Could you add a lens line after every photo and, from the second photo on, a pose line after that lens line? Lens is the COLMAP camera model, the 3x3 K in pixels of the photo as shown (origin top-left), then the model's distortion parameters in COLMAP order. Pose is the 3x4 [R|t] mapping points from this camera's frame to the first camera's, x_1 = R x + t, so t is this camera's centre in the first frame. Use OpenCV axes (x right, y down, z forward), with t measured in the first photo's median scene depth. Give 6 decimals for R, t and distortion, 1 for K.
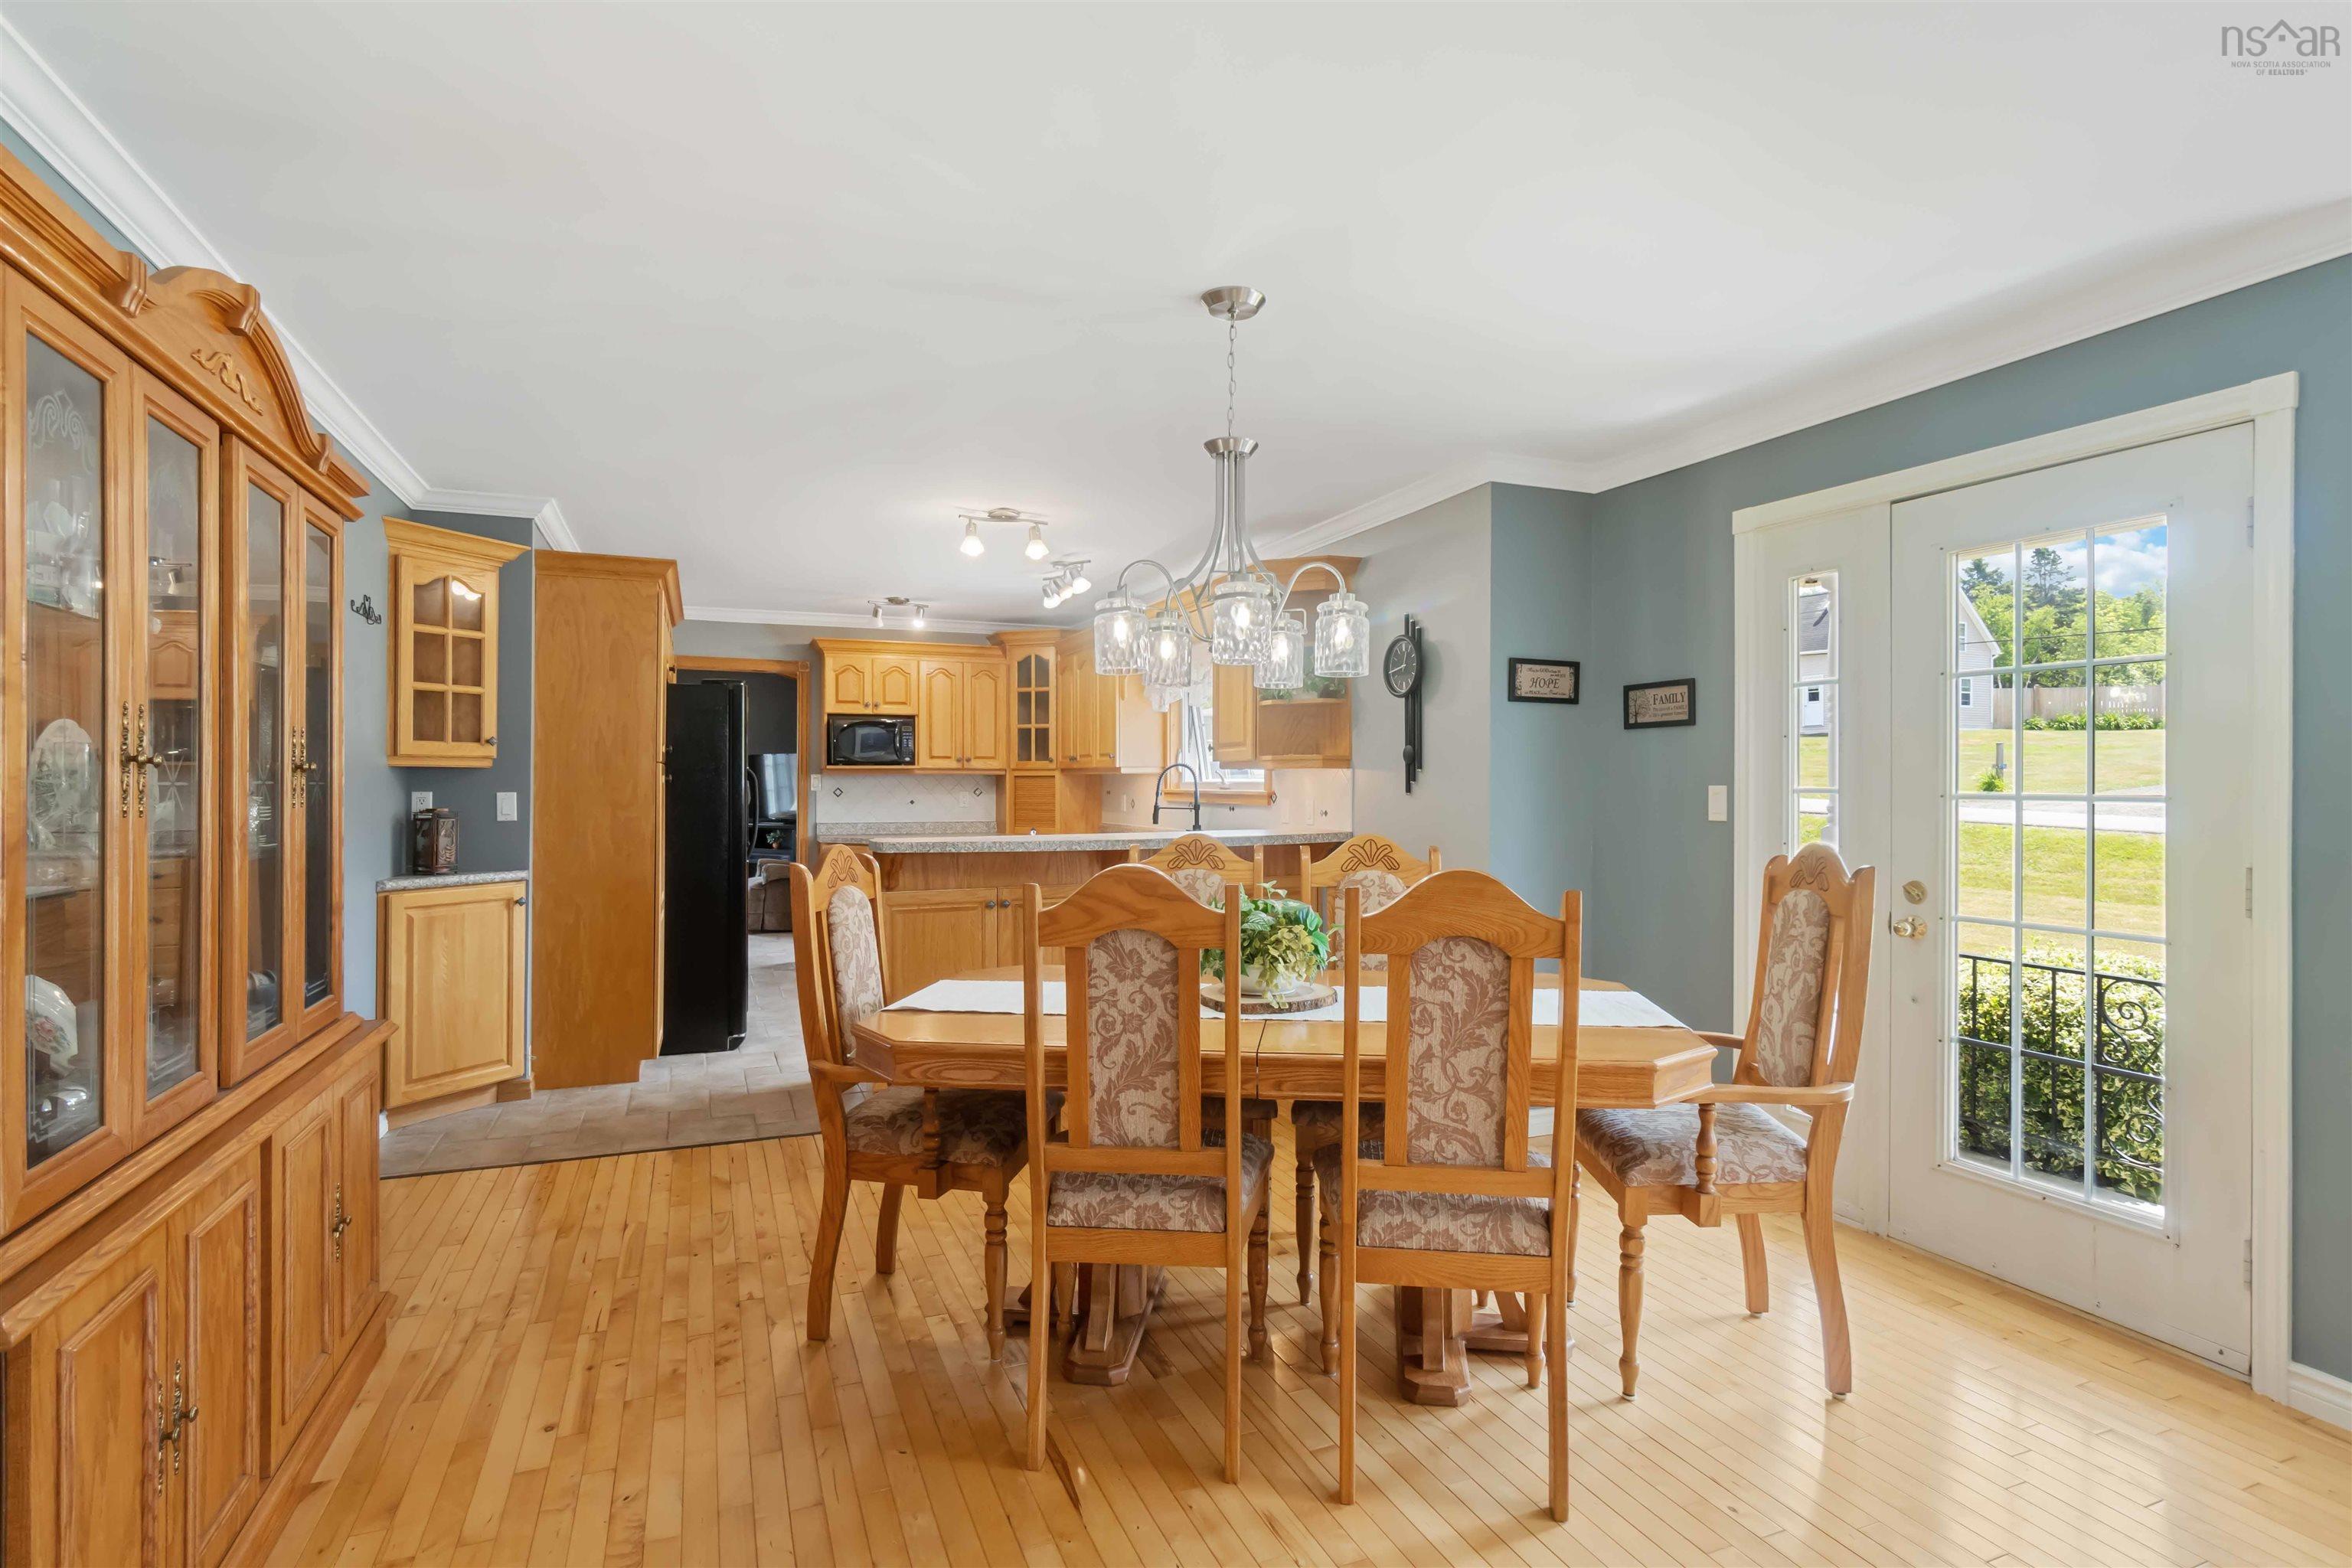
lens RADIAL K [[1163.6, 0, 1176.0], [0, 1163.6, 784.0], [0, 0, 1]] dist [0.000596, -0.000029]
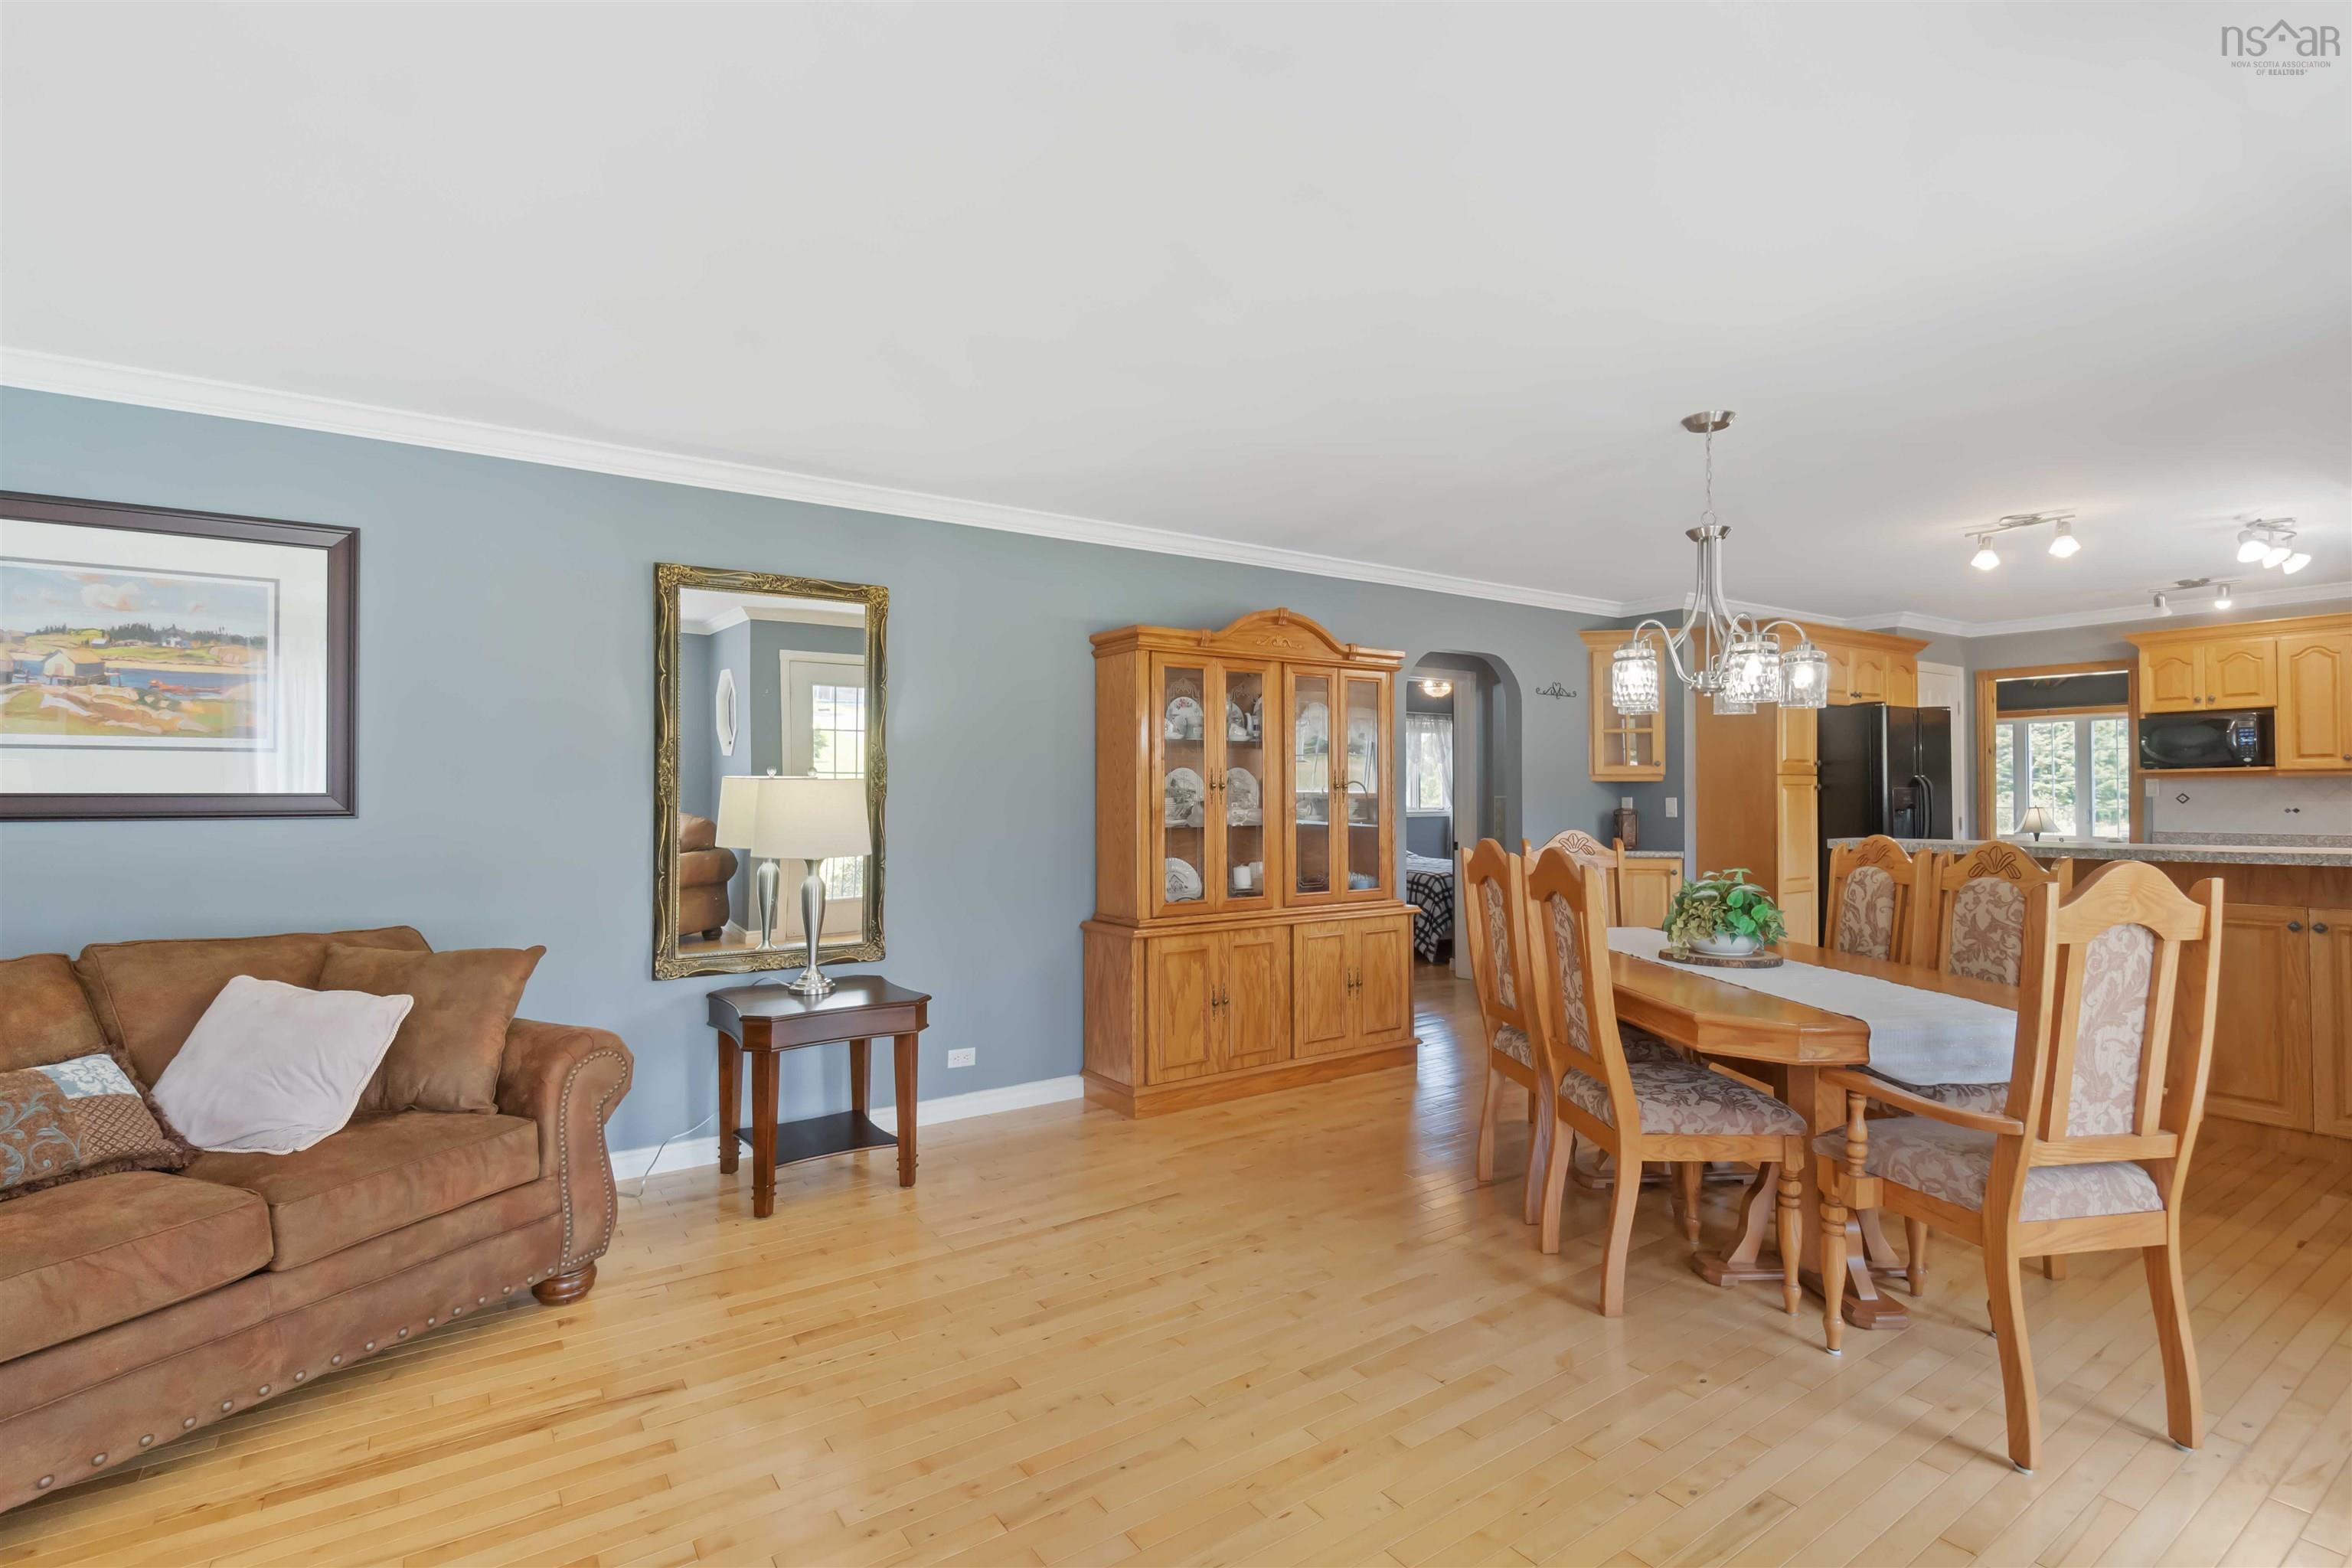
lens RADIAL K [[1134.5, 0, 1176.0], [0, 1134.5, 784.0], [0, 0, 1]] dist [-0.000738, 0.001393]
pose [[0.215049, -0.011981, -0.976530, 0.676831], [0.004951, 0.999925, -0.011178, 0.002847], [0.976591, -0.002431, 0.215092, 0.086731]]
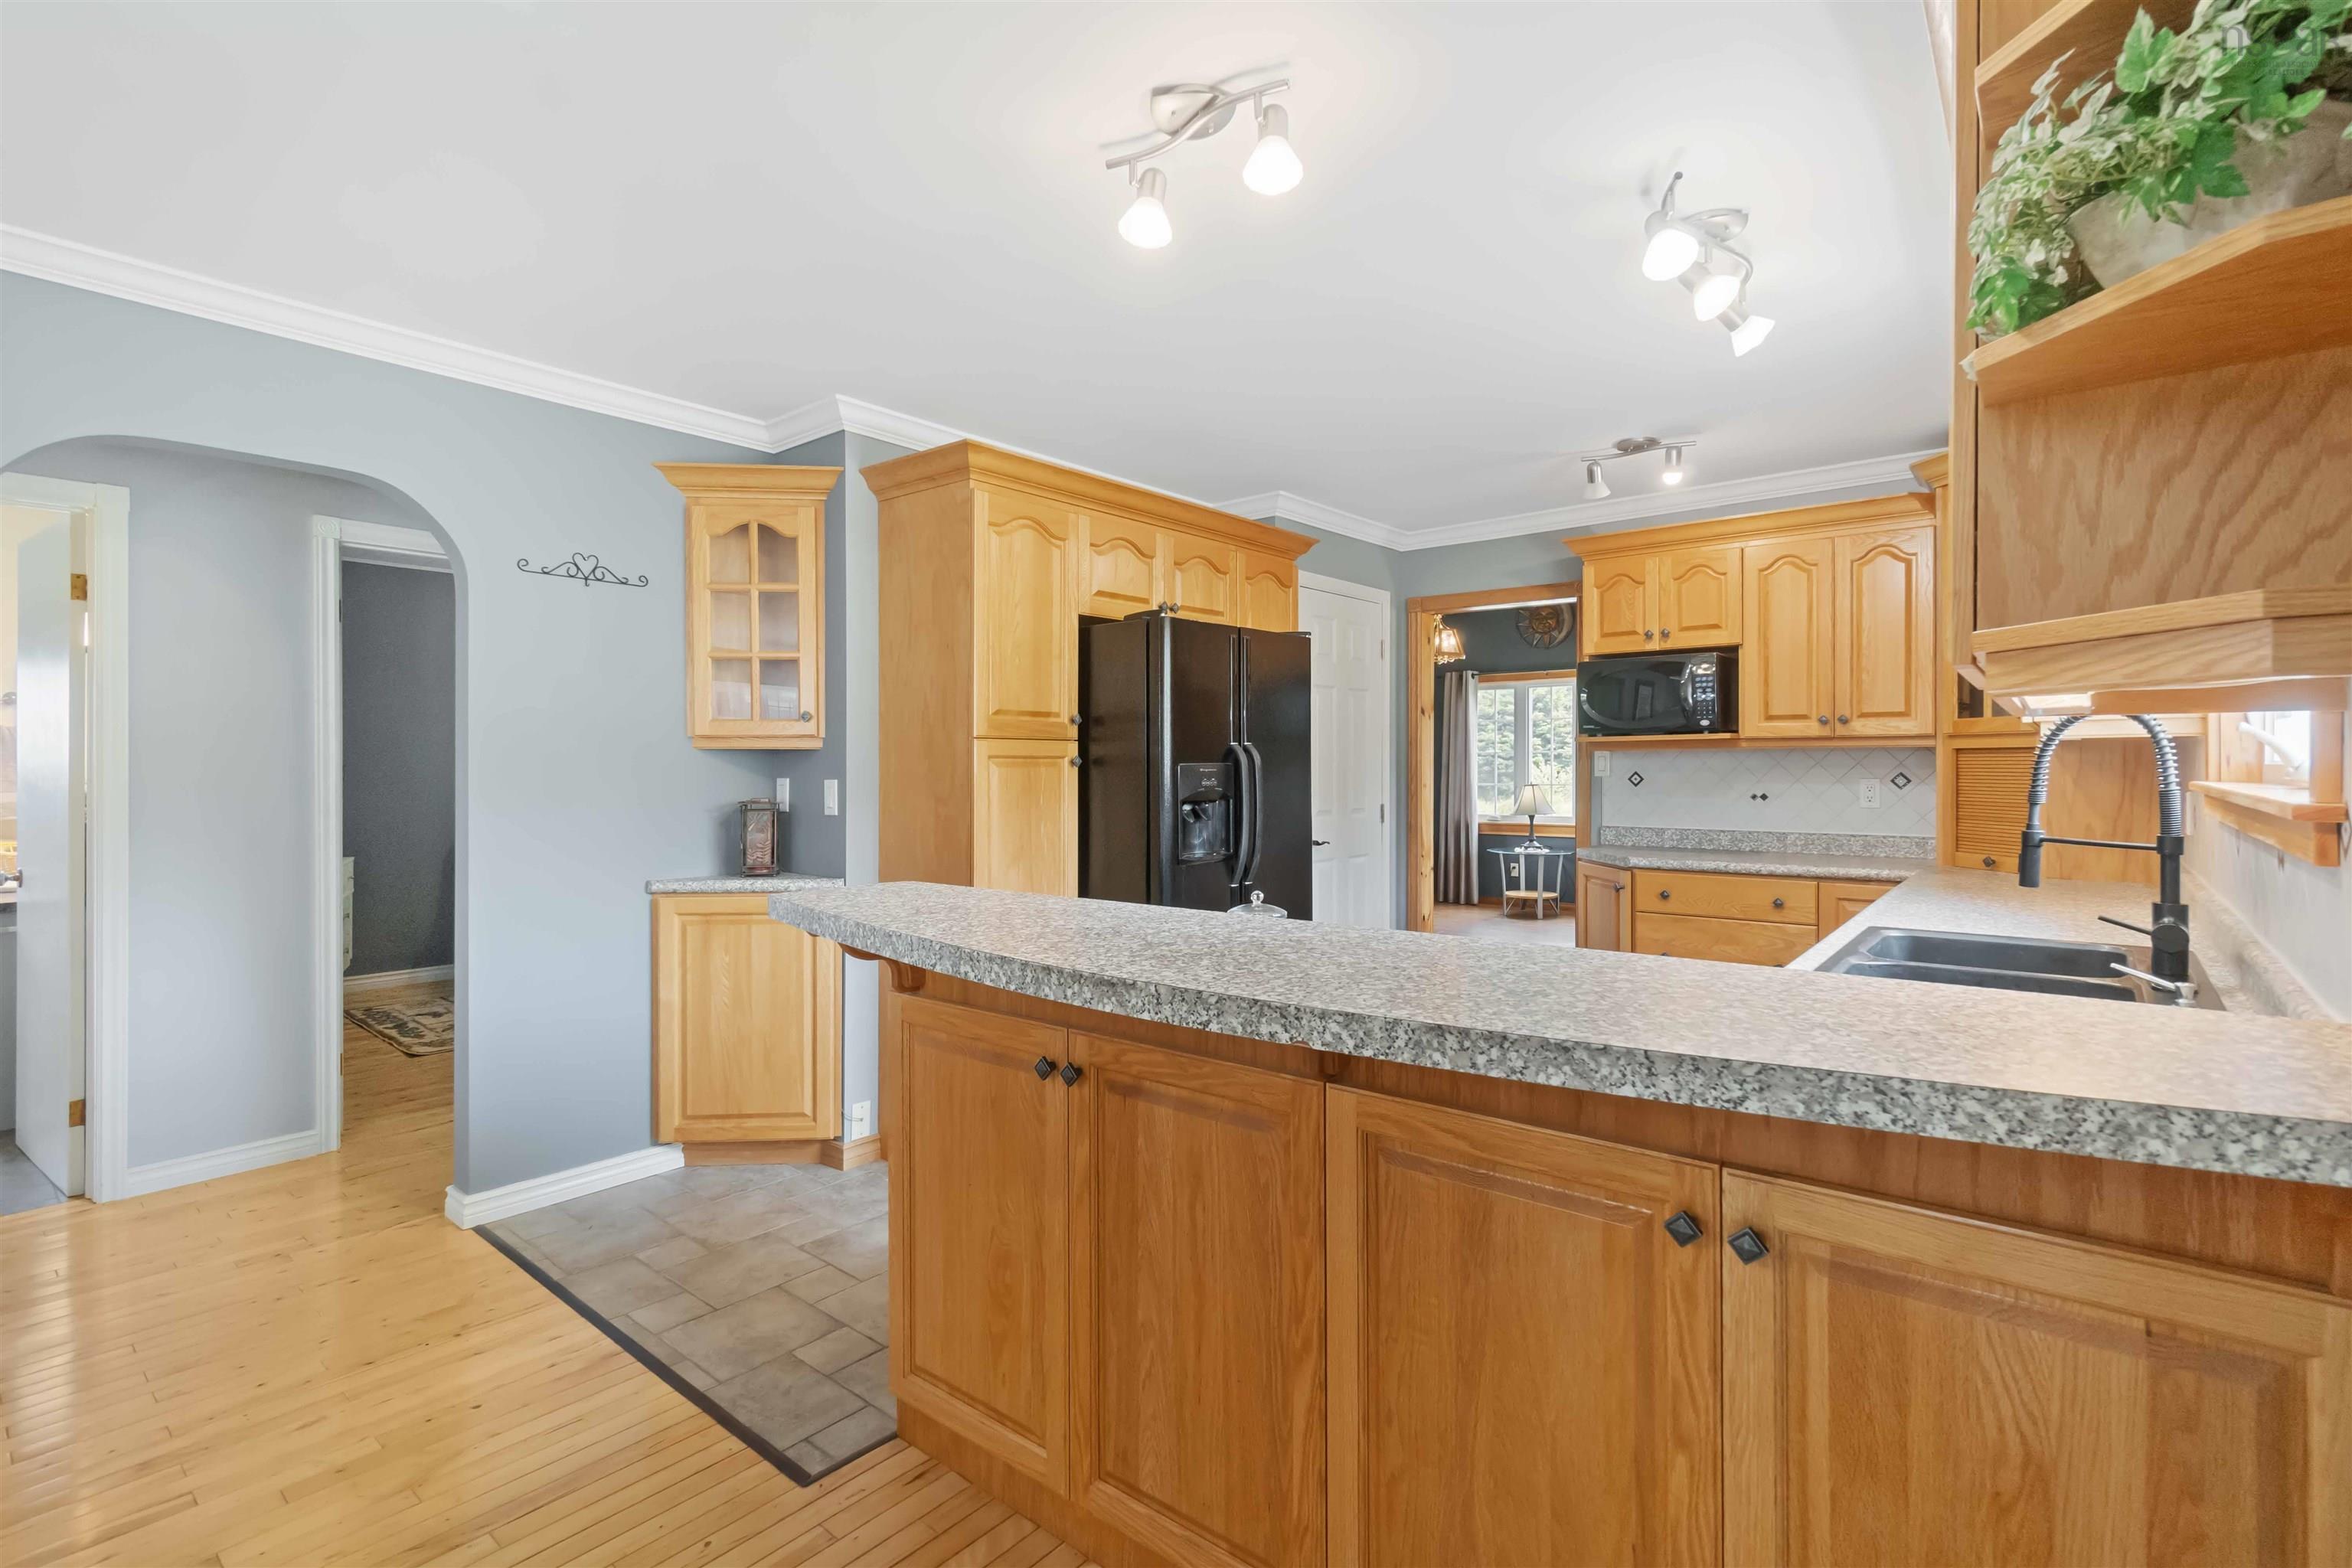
lens RADIAL K [[1079.3, 0, 1190.6], [0, 1079.3, 776.2], [0, 0, 1]] dist [-0.000290, 0.000048]
pose [[0.470296, 0.007278, -0.882479, 0.194667], [0.002551, 0.999951, 0.009606, -0.001504], [0.882505, -0.006769, 0.470254, 0.863636]]
